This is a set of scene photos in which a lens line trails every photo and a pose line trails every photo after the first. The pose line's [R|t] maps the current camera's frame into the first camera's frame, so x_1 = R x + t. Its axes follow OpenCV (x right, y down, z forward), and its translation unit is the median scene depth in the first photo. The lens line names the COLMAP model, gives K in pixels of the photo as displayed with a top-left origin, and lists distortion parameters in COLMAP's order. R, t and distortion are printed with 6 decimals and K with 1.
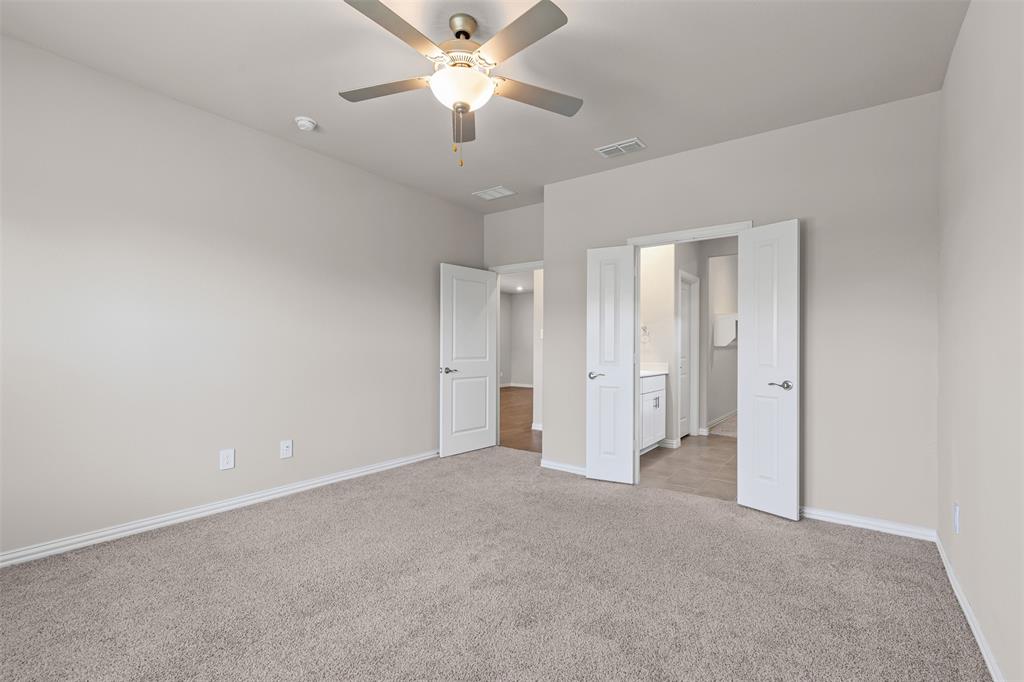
lens RADIAL K [[457.1, 0, 508.5], [0, 457.1, 344.1], [0, 0, 1]] dist [0.003460, 0.000313]
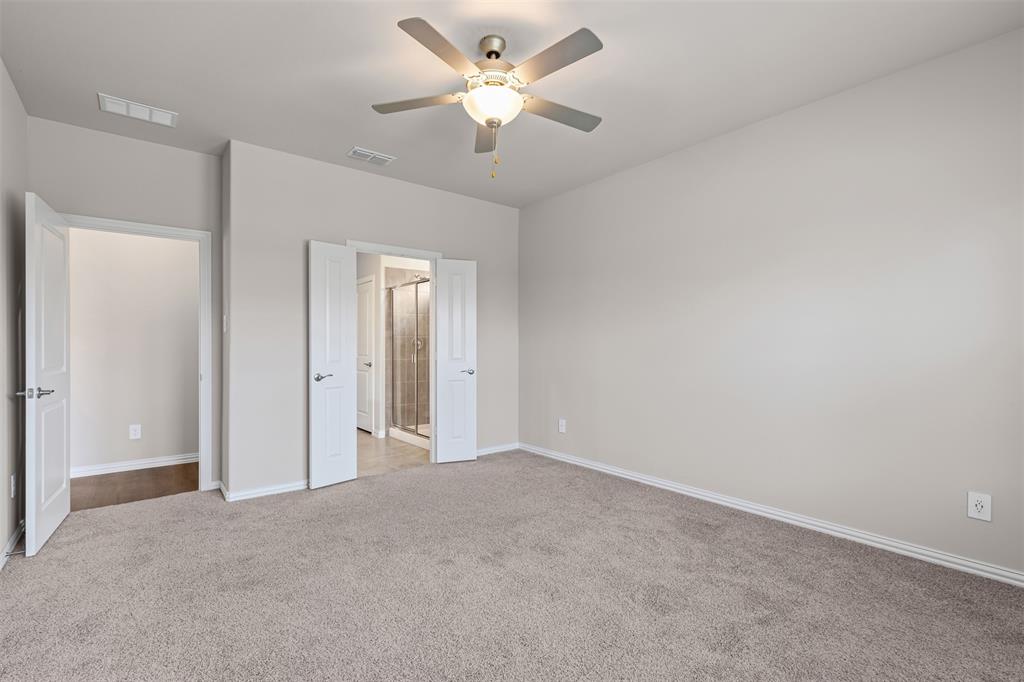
lens RADIAL K [[457.1, 0, 508.5], [0, 457.1, 344.1], [0, 0, 1]] dist [0.003460, 0.000313]
pose [[0.255660, -0.000226, 0.966767, -0.704849], [-0.000184, 1.000000, 0.000282, 0.000598], [-0.966767, -0.000250, 0.255660, 0.440997]]
